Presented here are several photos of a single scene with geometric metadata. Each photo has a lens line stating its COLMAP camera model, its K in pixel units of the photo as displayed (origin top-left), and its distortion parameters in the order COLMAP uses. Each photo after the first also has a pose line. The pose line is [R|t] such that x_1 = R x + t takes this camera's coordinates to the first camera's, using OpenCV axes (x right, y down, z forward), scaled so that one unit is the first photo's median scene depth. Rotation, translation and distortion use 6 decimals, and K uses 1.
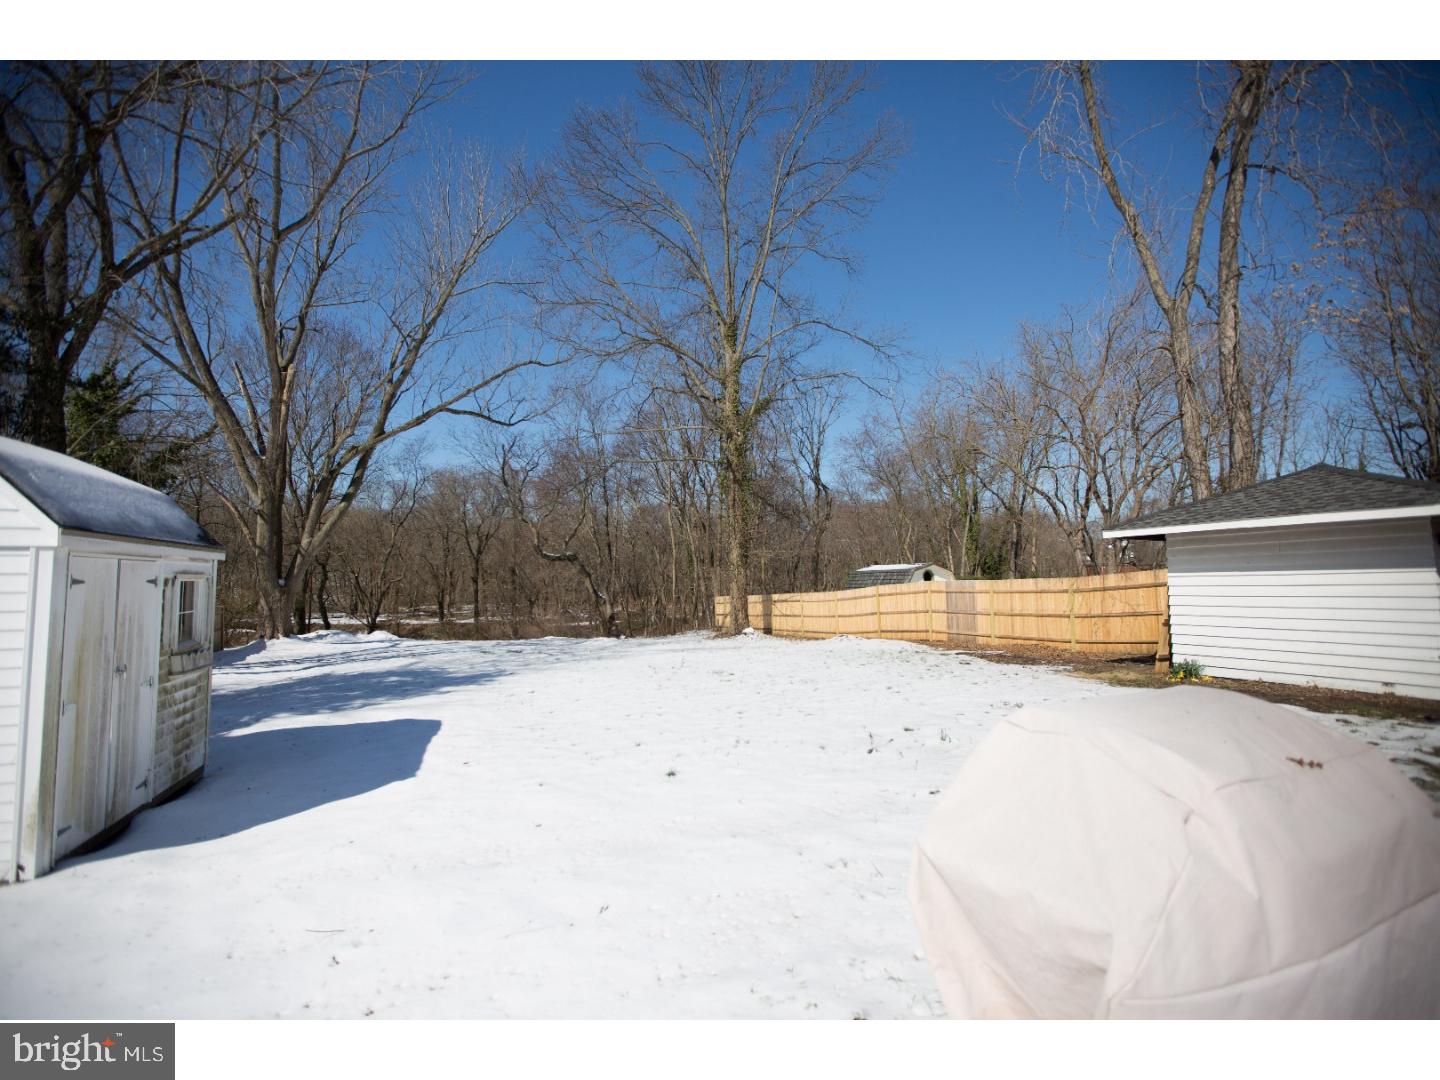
lens RADIAL K [[694.8, 0, 719.3], [0, 694.8, 504.6], [0, 0, 1]] dist [-0.044142, 0.020724]
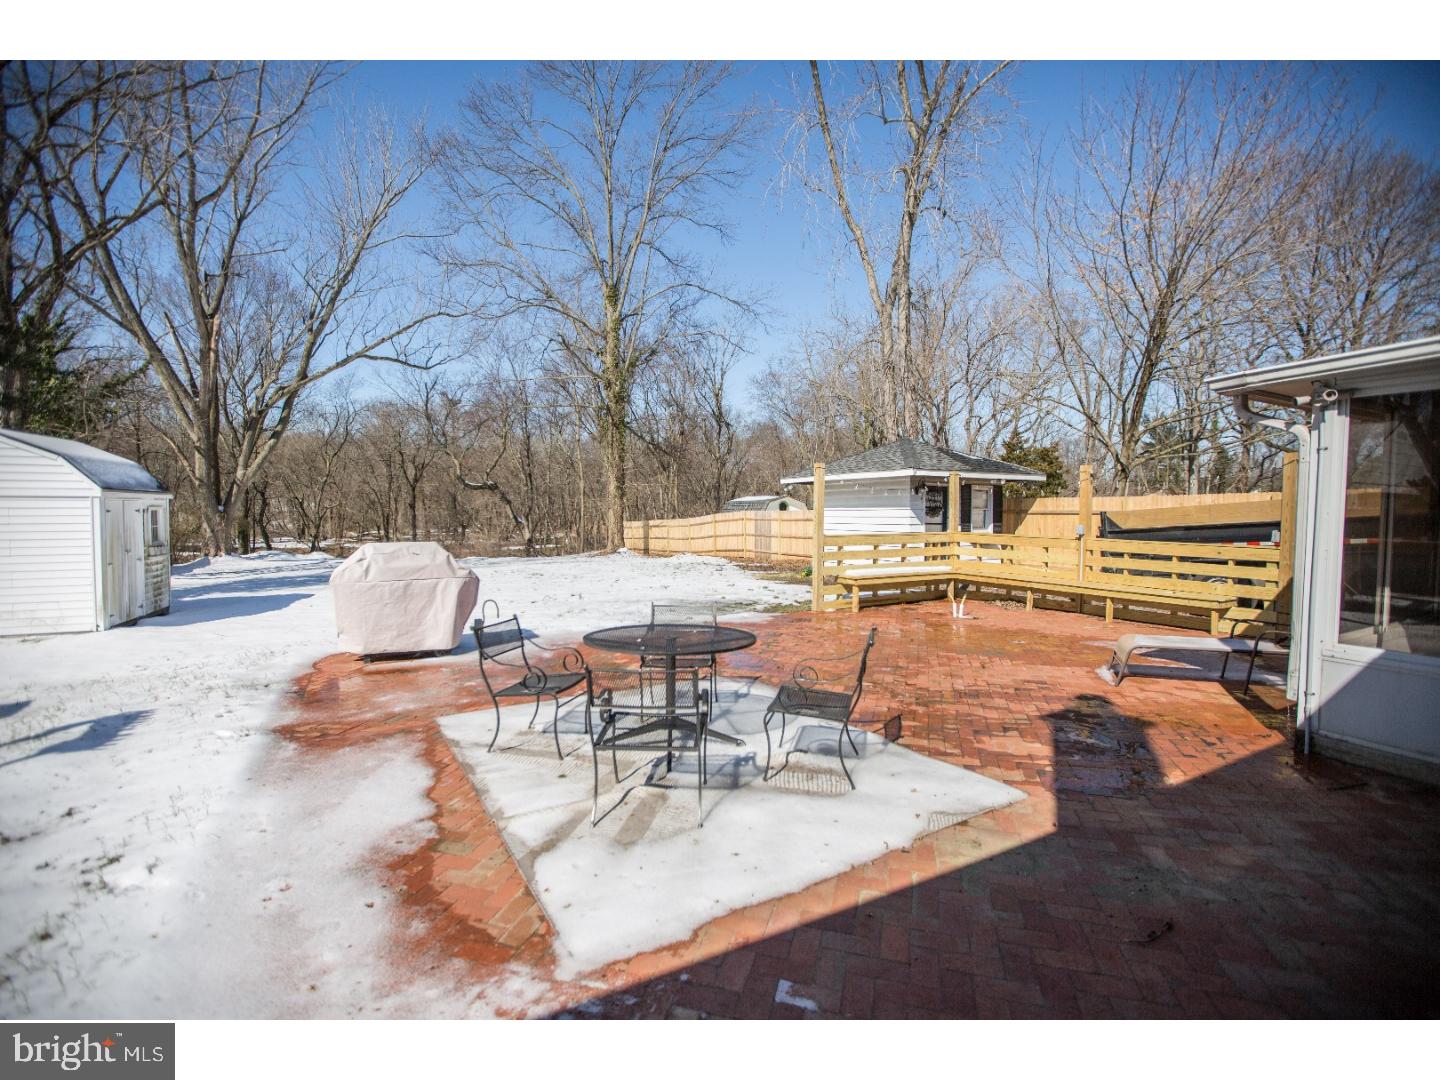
lens RADIAL K [[706.0, 0, 711.5], [0, 706.0, 509.8], [0, 0, 1]] dist [-0.005557, -0.000455]
pose [[0.999382, 0.007438, 0.034366, 0.142235], [-0.011246, 0.993648, 0.111967, -0.025302], [-0.033315, -0.112284, 0.993117, -0.201071]]
